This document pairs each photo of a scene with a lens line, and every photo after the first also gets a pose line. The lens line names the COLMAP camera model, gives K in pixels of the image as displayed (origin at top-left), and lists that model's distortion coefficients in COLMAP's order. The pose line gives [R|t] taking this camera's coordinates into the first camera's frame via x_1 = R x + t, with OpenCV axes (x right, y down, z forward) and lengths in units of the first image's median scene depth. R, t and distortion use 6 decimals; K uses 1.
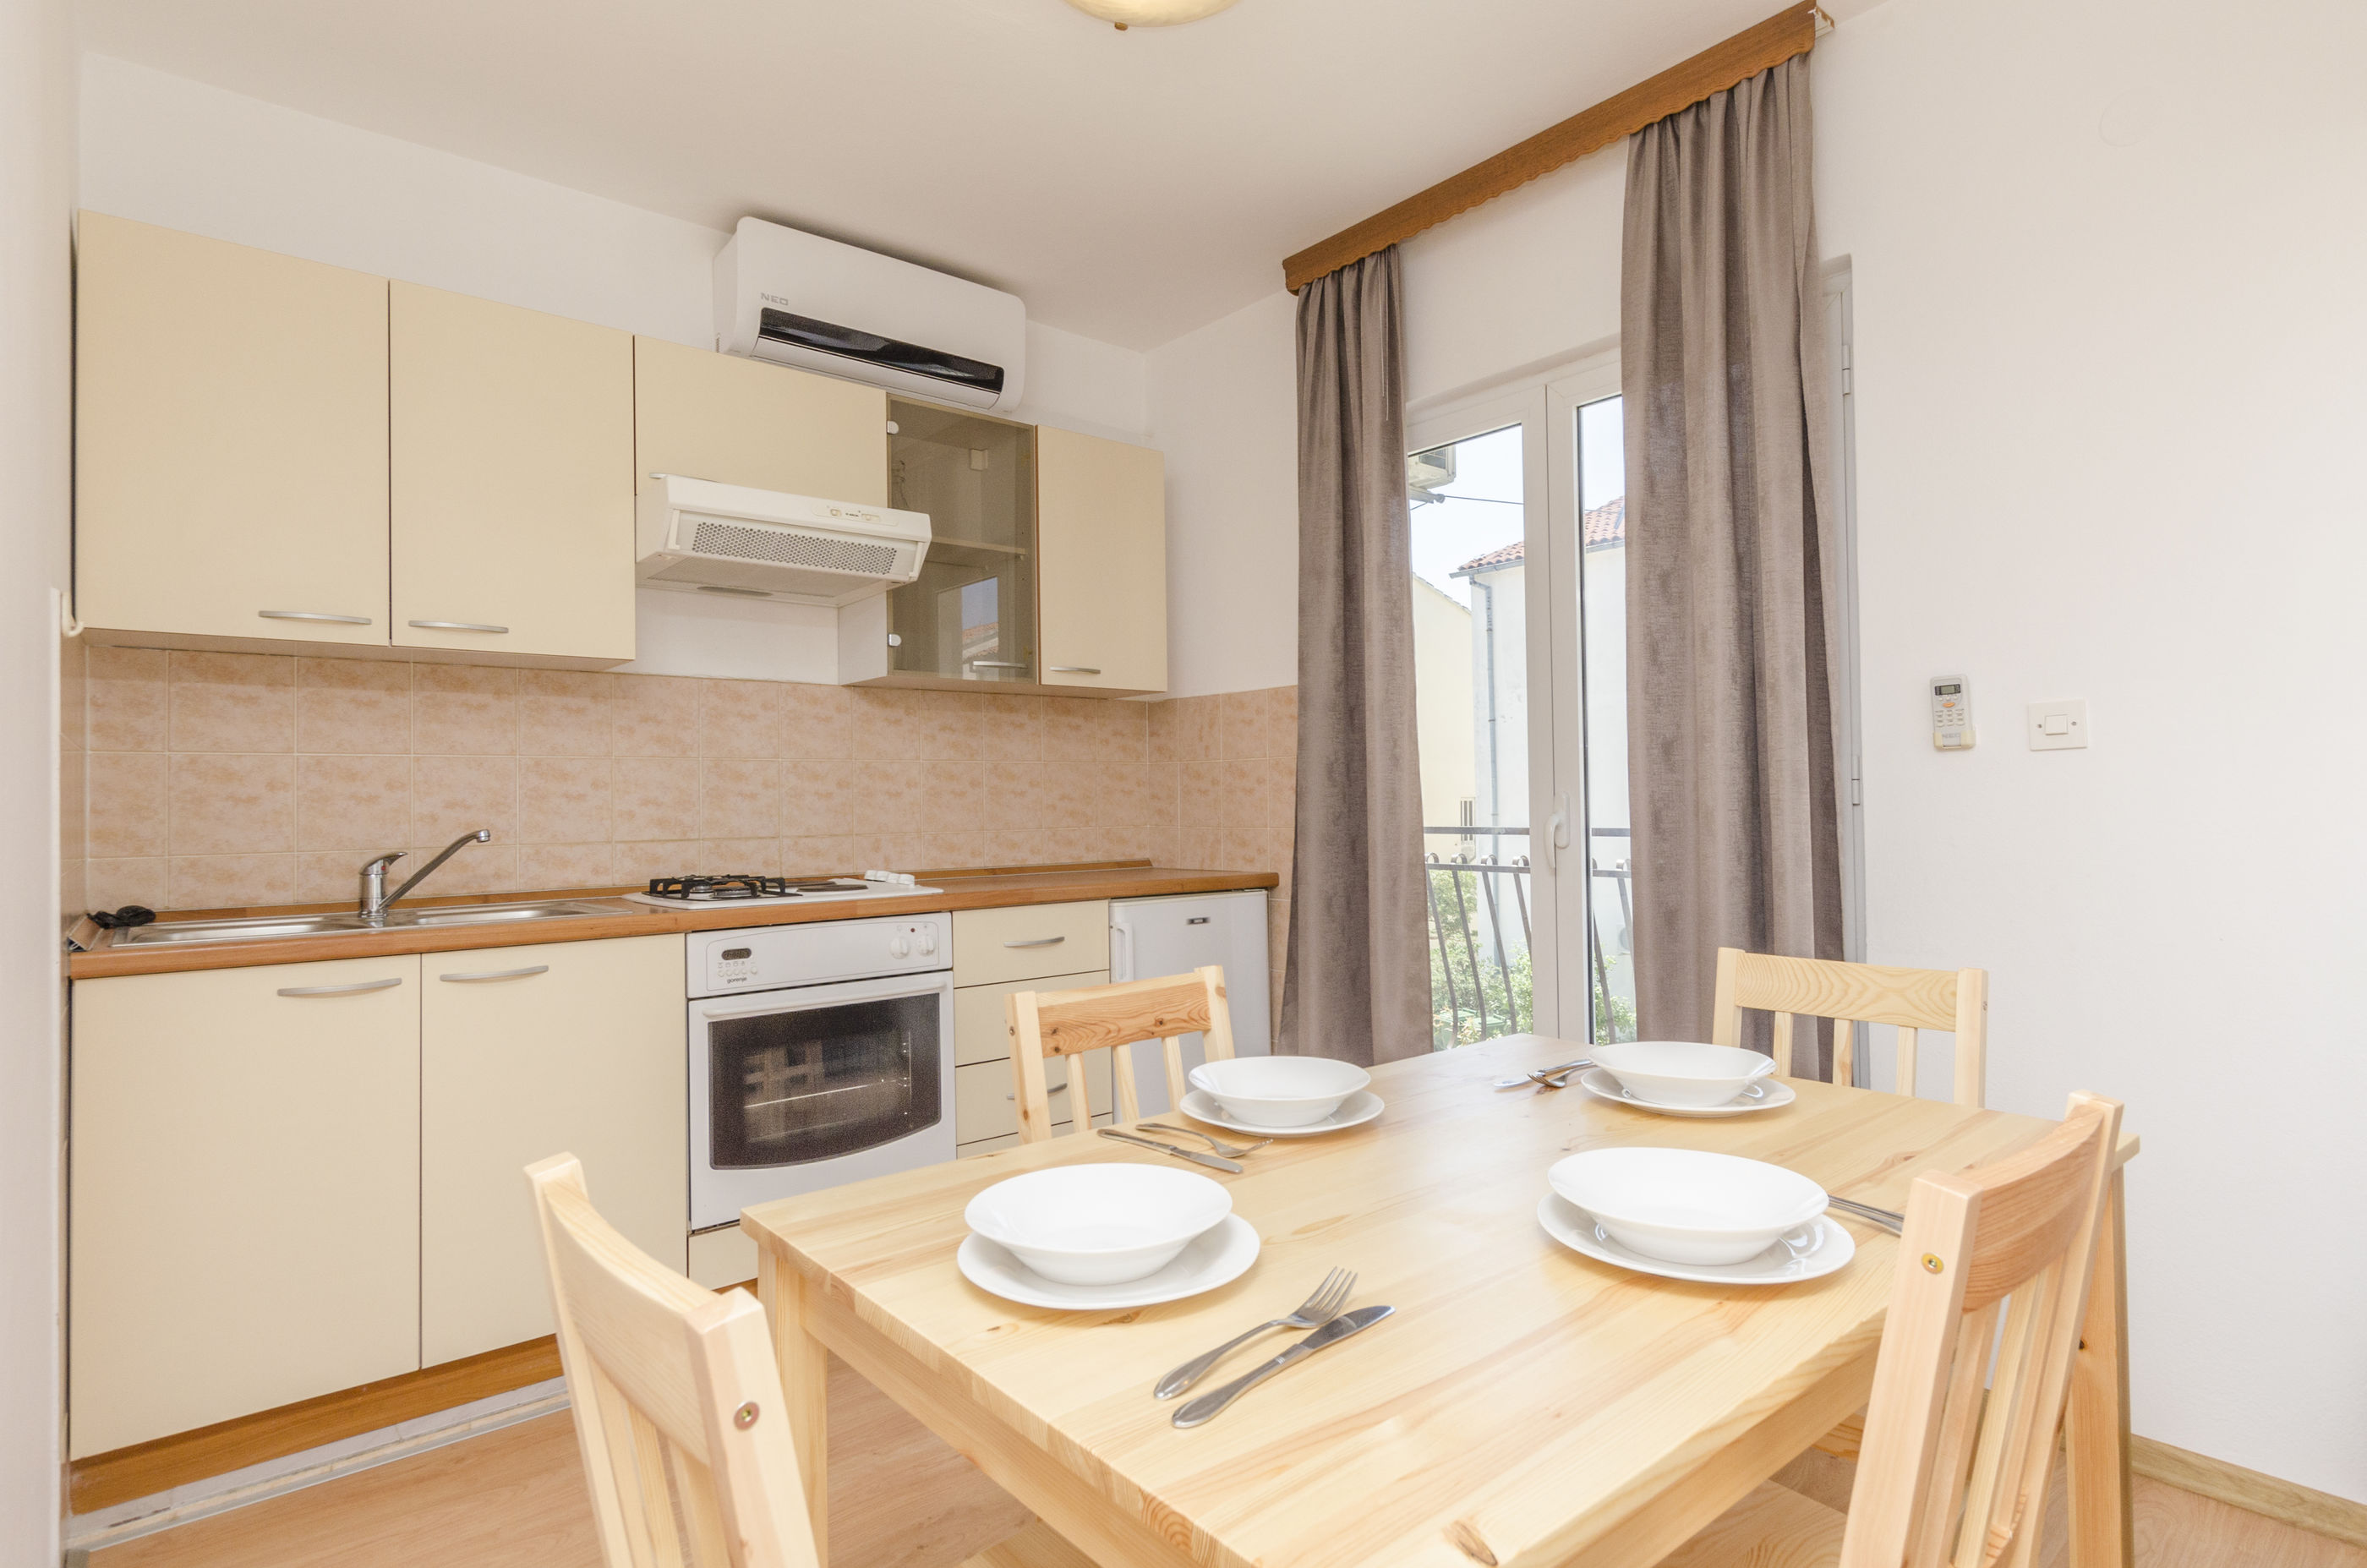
lens RADIAL K [[1224.0, 0, 1183.5], [0, 1224.0, 784.0], [0, 0, 1]] dist [0.009728, -0.000703]
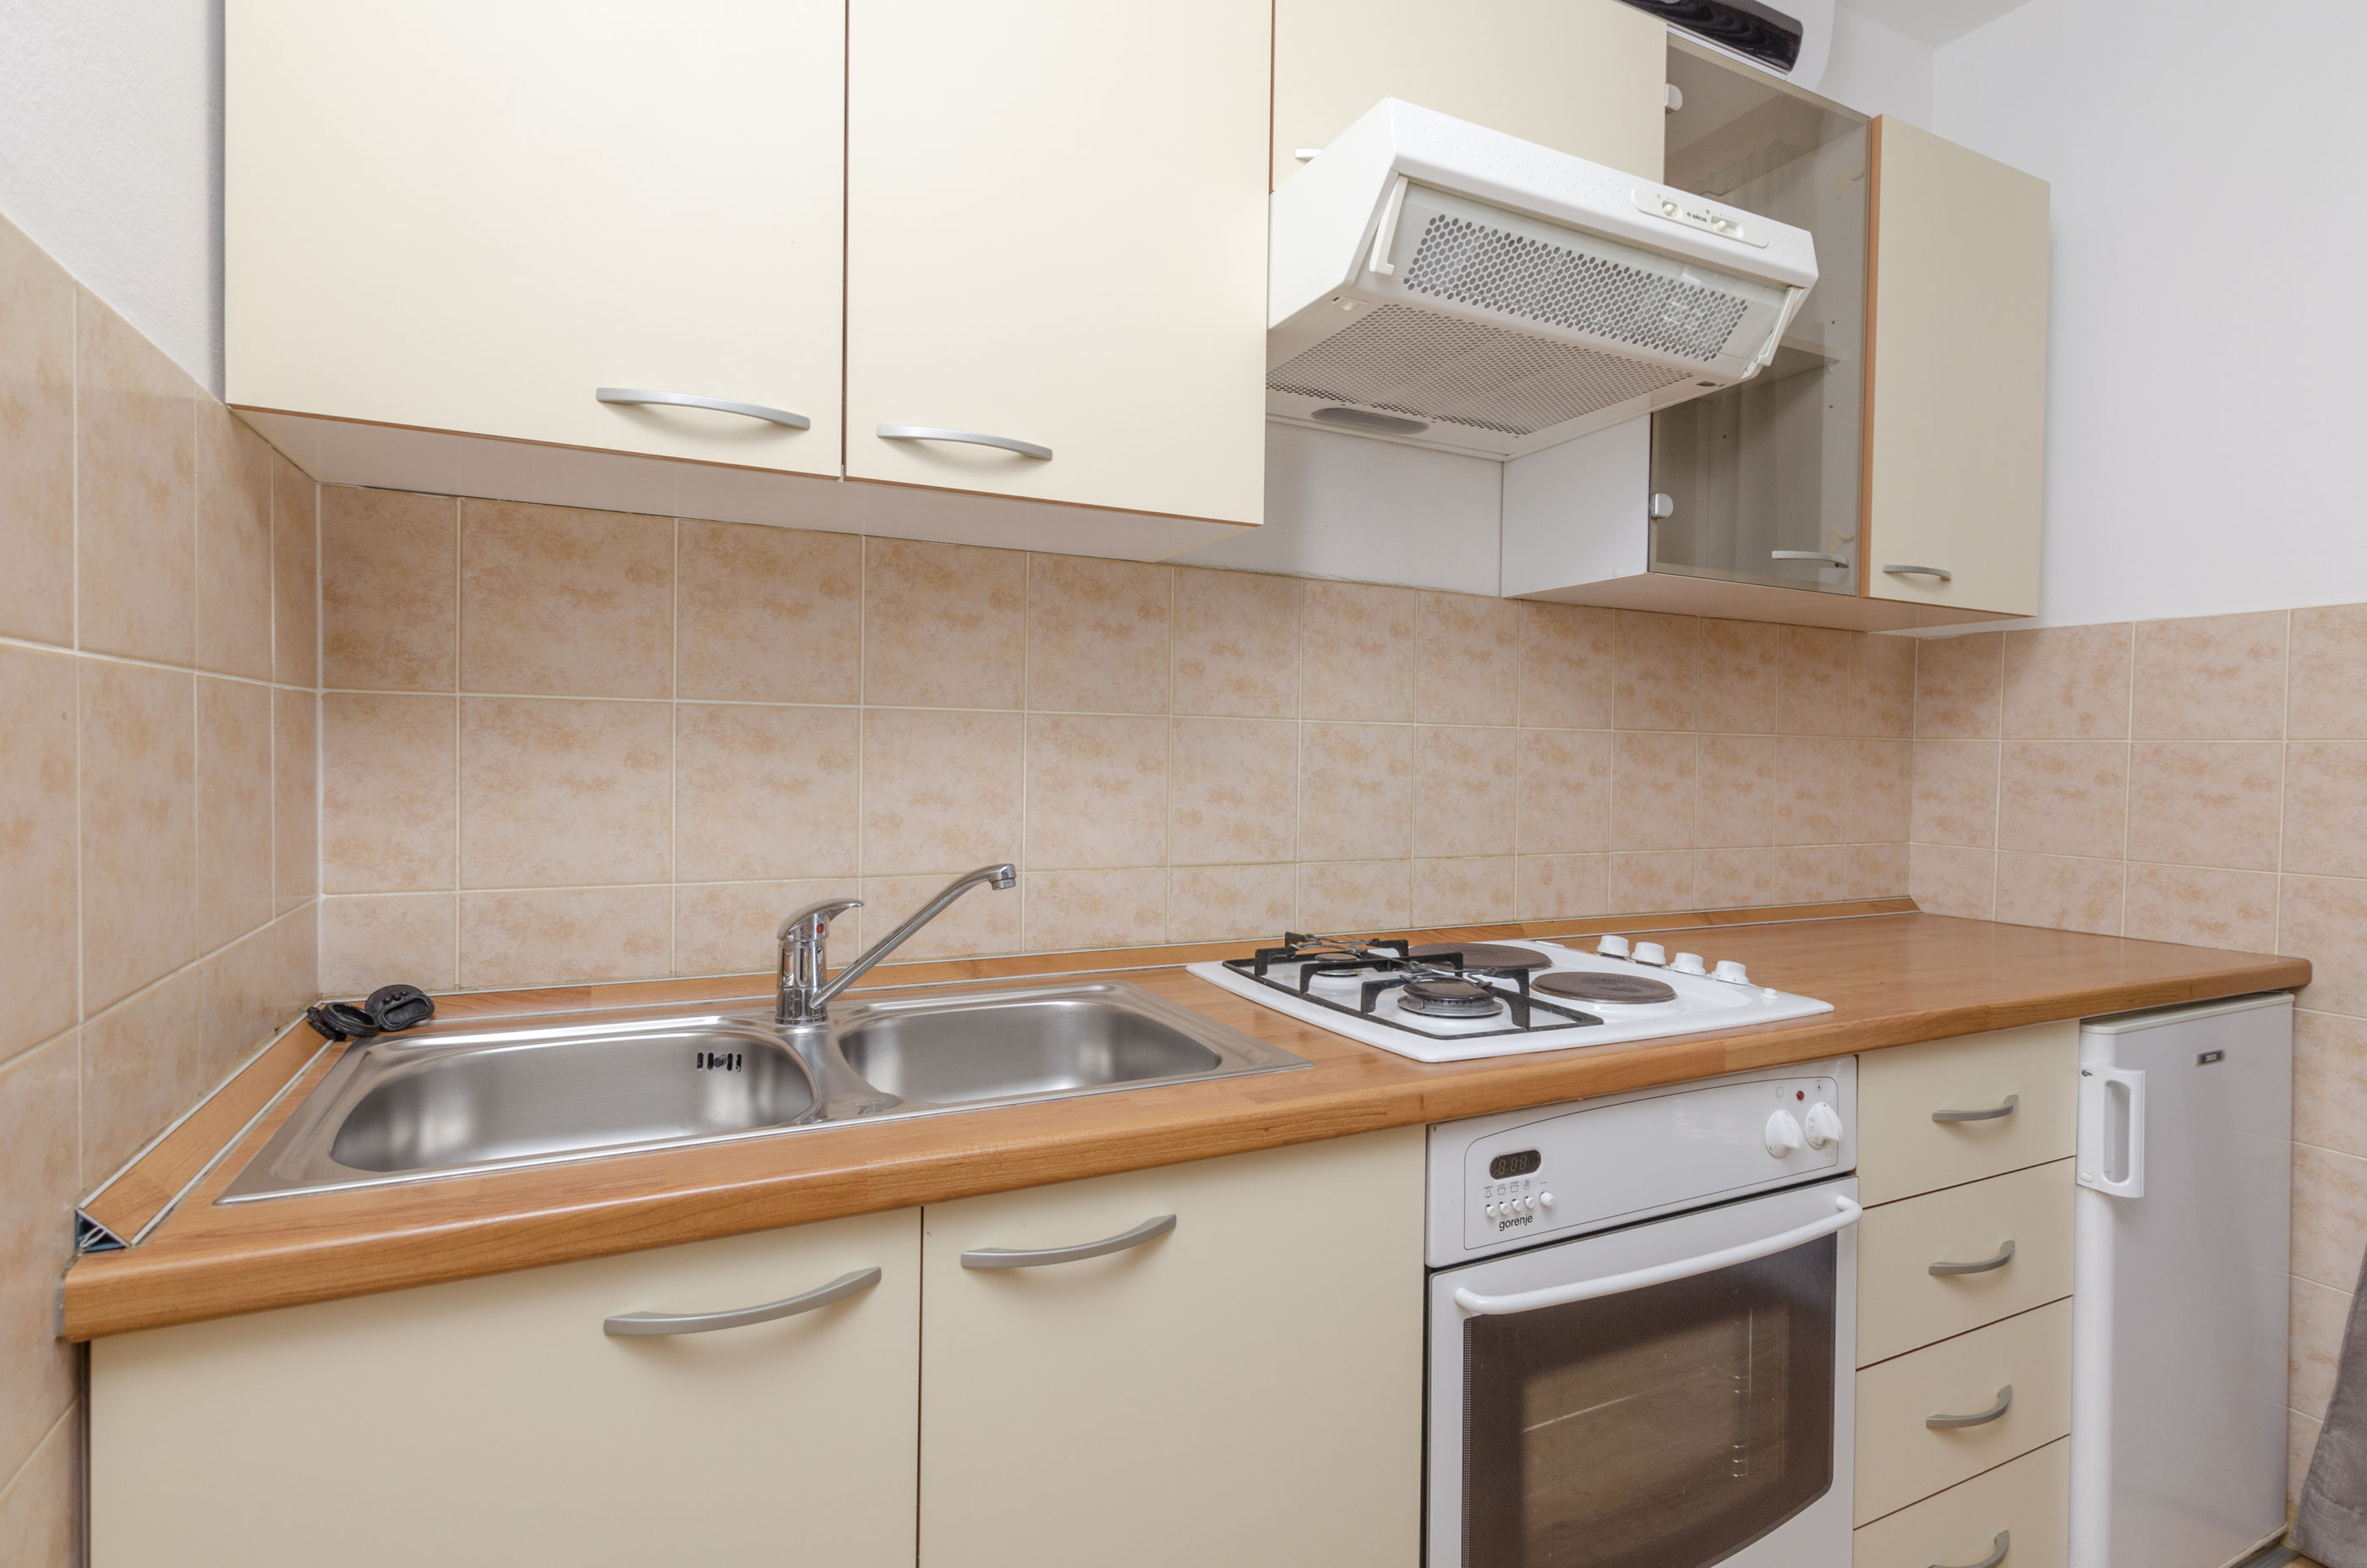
lens RADIAL K [[1165.8, 0, 1183.5], [0, 1165.8, 784.0], [0, 0, 1]] dist [0.001806, -0.000143]
pose [[0.971568, 0.036524, -0.233926, -0.341002], [-0.027087, 0.998689, 0.043429, -0.014190], [0.235206, -0.035858, 0.971284, 0.492320]]
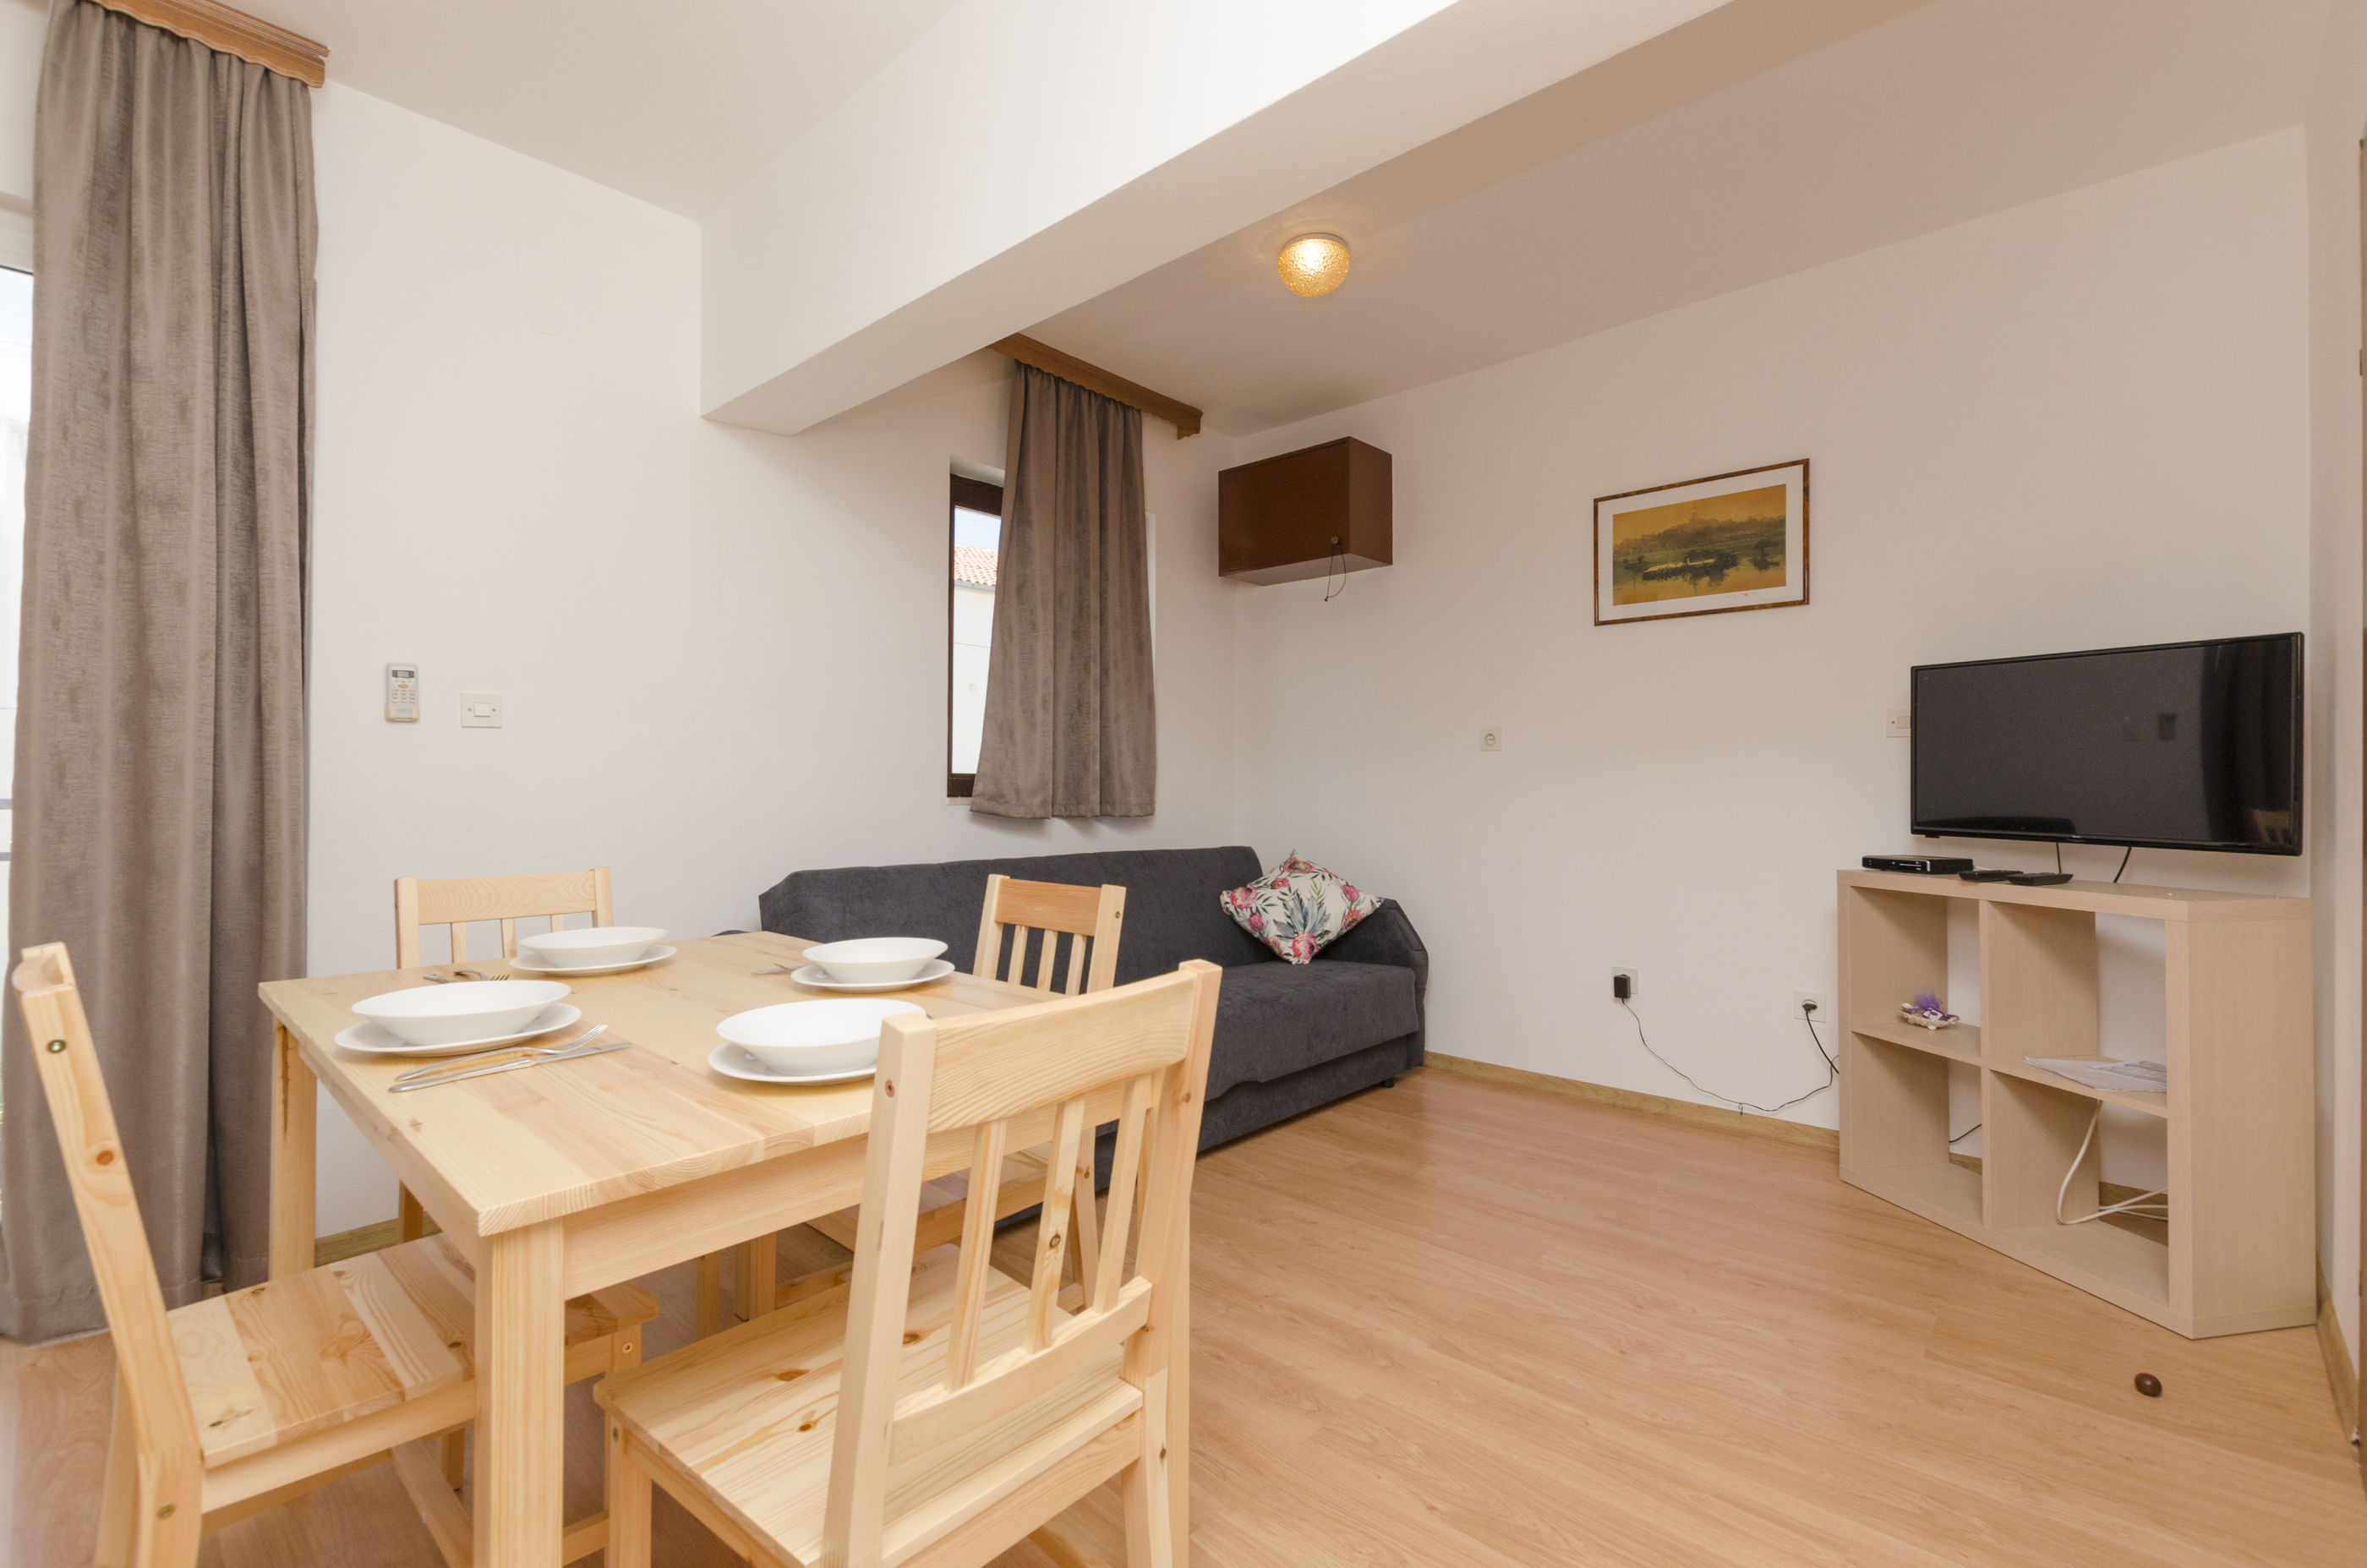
lens RADIAL K [[1025.6, 0, 1183.5], [0, 1025.6, 784.0], [0, 0, 1]] dist [0.002958, -0.000190]
pose [[-0.138745, 0.018843, 0.990149, -0.411563], [-0.019704, 0.999569, -0.021783, 0.033709], [-0.990132, -0.022532, -0.138314, 0.257685]]
